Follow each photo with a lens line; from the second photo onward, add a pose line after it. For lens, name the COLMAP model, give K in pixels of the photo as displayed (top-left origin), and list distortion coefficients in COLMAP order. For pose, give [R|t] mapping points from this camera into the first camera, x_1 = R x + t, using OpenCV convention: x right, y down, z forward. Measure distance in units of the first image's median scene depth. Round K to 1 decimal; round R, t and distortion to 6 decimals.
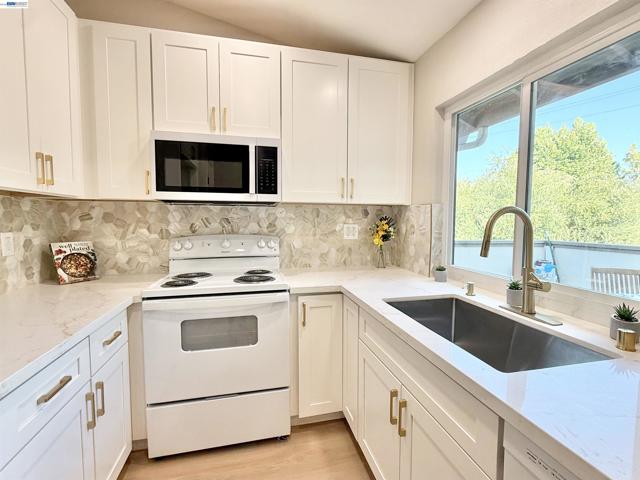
lens RADIAL K [[308.7, 0, 320.0], [0, 308.7, 240.0], [0, 0, 1]] dist [0.001115, 0.000368]
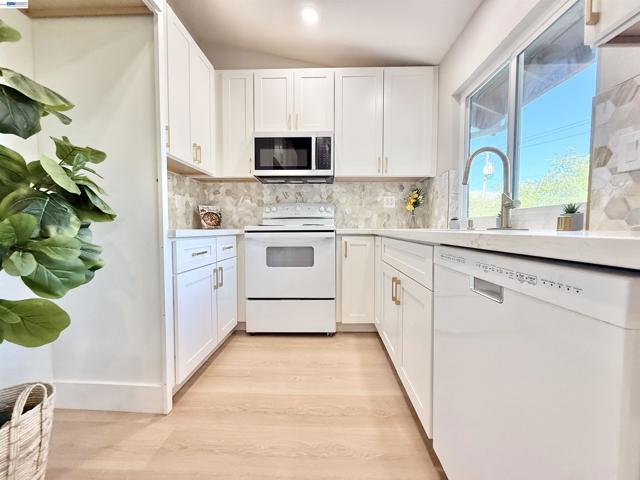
lens RADIAL K [[255.0, 0, 320.0], [0, 255.0, 240.0], [0, 0, 1]] dist [-0.000109, -0.000328]
pose [[0.964757, 0.008774, -0.262996, 0.129738], [-0.014708, 0.999680, -0.020603, 0.205616], [0.262731, 0.023745, 0.964577, -0.154574]]
